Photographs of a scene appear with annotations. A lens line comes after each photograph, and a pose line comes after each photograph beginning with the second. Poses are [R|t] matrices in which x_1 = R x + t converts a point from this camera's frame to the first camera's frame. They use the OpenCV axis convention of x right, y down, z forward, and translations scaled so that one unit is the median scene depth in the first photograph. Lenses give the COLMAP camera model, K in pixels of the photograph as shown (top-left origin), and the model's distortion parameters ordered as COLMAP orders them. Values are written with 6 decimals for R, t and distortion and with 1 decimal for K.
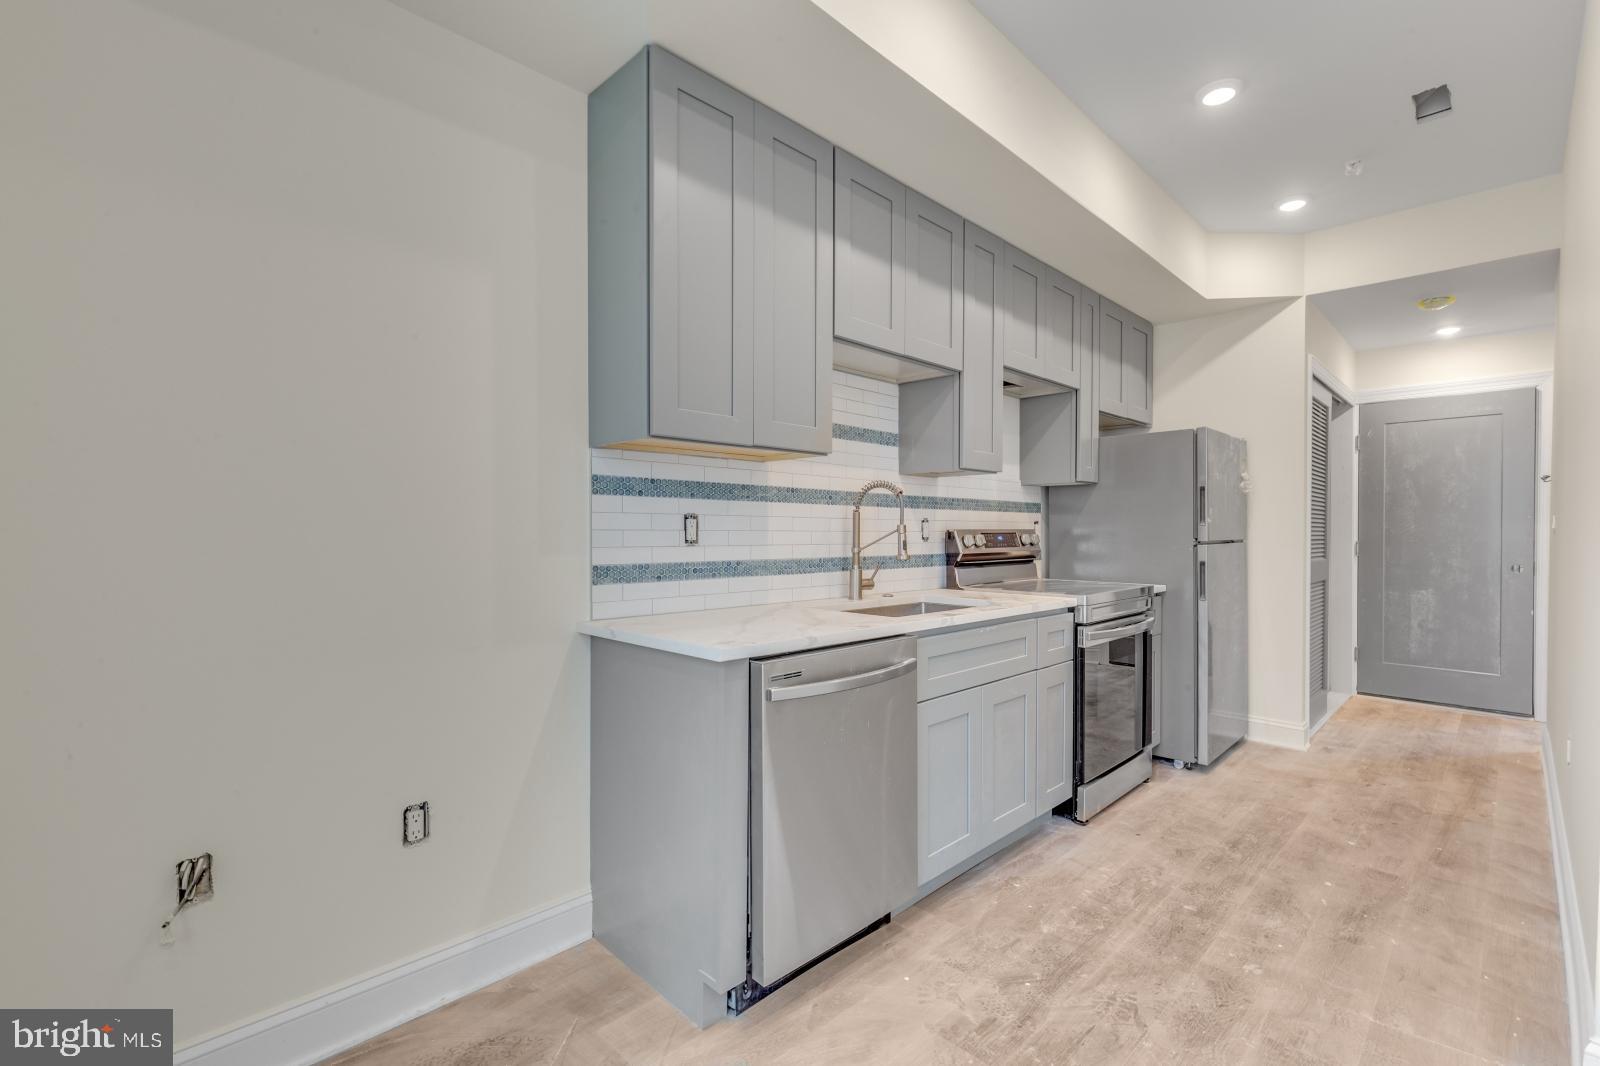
lens RADIAL K [[727.2, 0, 793.4], [0, 727.2, 528.8], [0, 0, 1]] dist [0.001364, 0.000321]
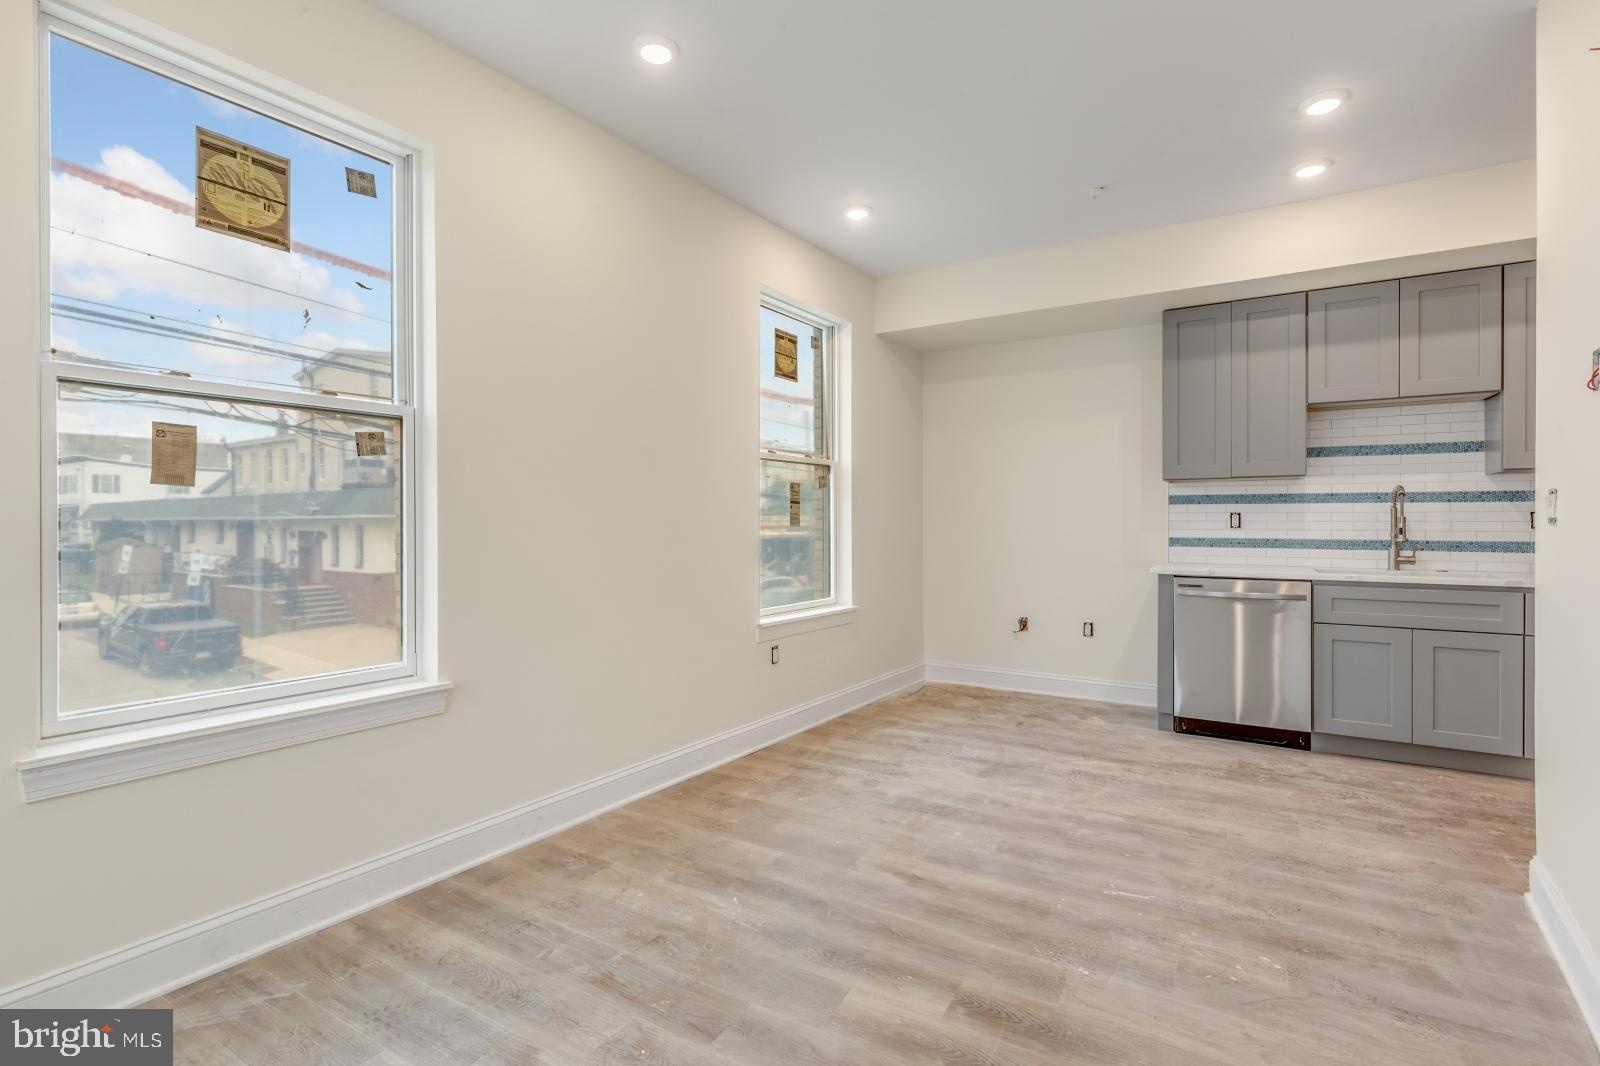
lens RADIAL K [[727.2, 0, 789.7], [0, 727.2, 522.3], [0, 0, 1]] dist [0.001364, 0.000321]
pose [[0.236607, -0.001065, -0.971605, 1.209525], [0.003047, 0.999995, -0.000354, 0.001964], [0.971601, -0.002877, 0.236609, -0.470501]]
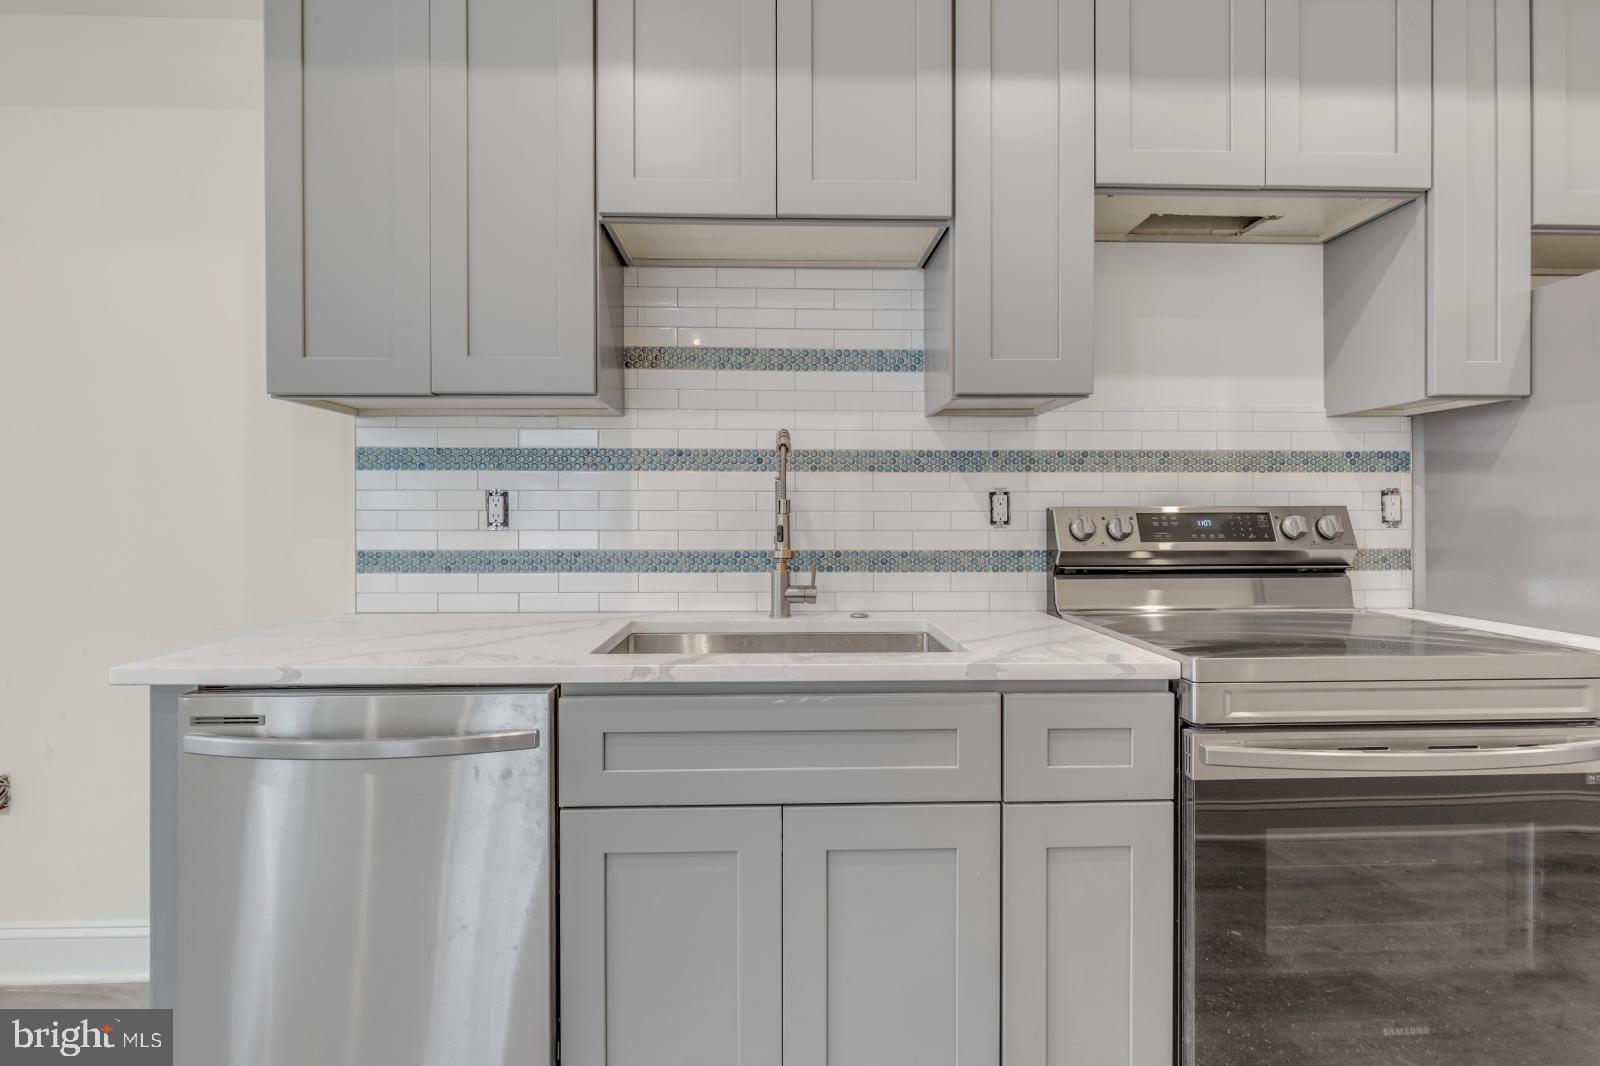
lens RADIAL K [[727.2, 0, 788.3], [0, 727.2, 514.9], [0, 0, 1]] dist [0.001364, 0.000321]
pose [[0.731970, 0.001318, -0.681335, 0.548680], [0.004737, 0.999964, 0.007024, 0.002538], [0.681320, -0.008369, 0.731938, 0.553483]]
